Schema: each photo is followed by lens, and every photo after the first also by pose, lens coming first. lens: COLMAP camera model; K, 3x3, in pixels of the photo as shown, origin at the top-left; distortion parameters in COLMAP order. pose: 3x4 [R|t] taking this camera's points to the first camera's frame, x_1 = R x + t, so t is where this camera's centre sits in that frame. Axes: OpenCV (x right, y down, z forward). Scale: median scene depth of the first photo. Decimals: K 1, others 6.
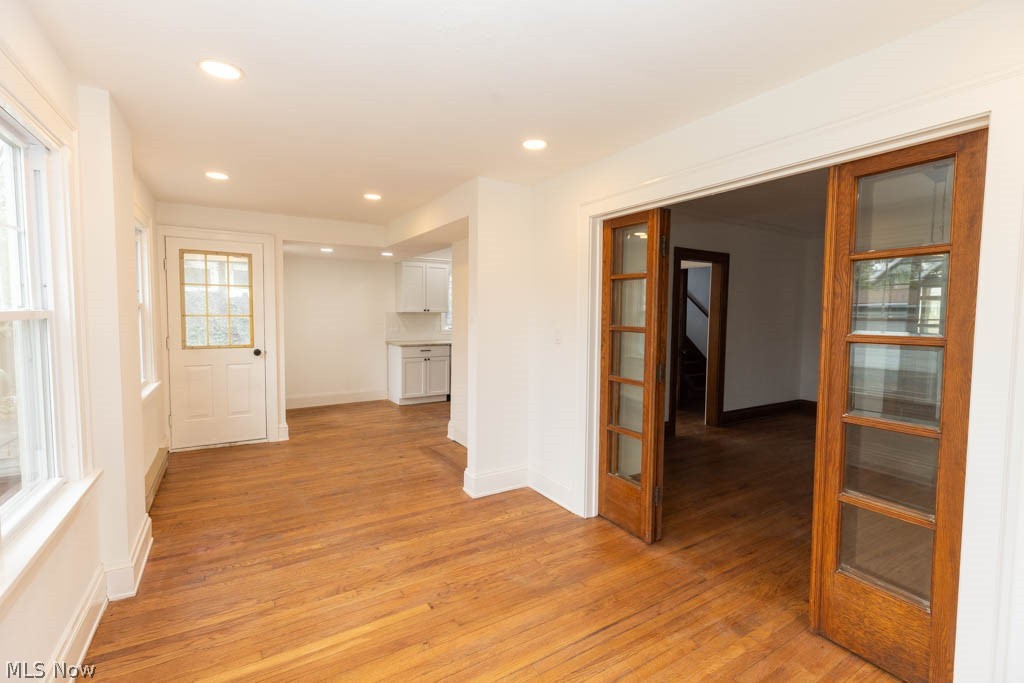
lens RADIAL K [[450.3, 0, 510.5], [0, 450.3, 340.3], [0, 0, 1]] dist [0.008395, -0.000631]
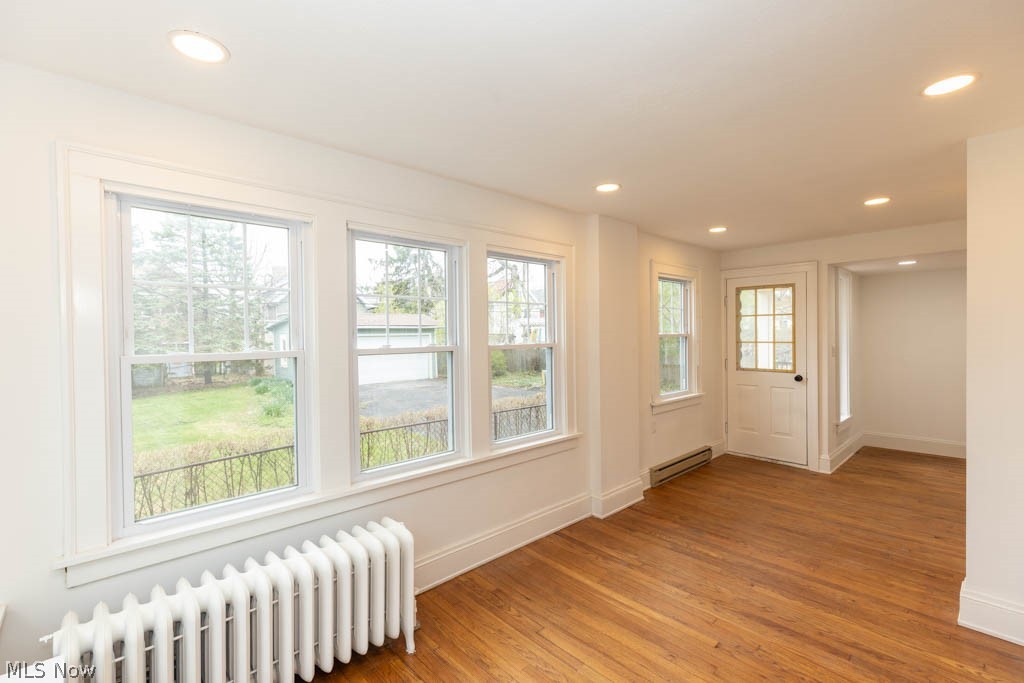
lens RADIAL K [[450.3, 0, 510.5], [0, 450.3, 340.3], [0, 0, 1]] dist [0.008395, -0.000631]
pose [[0.209970, -0.000869, -0.977707, 0.443899], [-0.048635, 0.998752, -0.011332, -0.023053], [0.976497, 0.049931, 0.209666, 0.212343]]
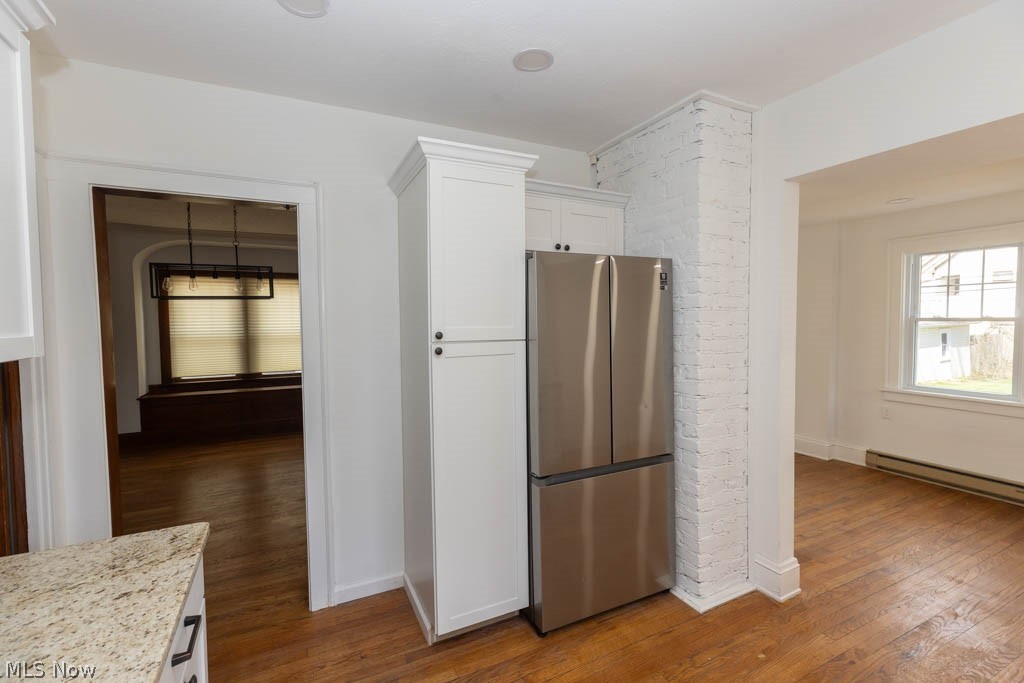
lens RADIAL K [[450.3, 0, 510.5], [0, 450.3, 340.3], [0, 0, 1]] dist [0.008395, -0.000631]
pose [[-0.996571, -0.011654, 0.081918, 0.185504], [-0.003639, 0.995247, 0.097320, -0.127236], [-0.082663, 0.096688, -0.991876, 2.269707]]
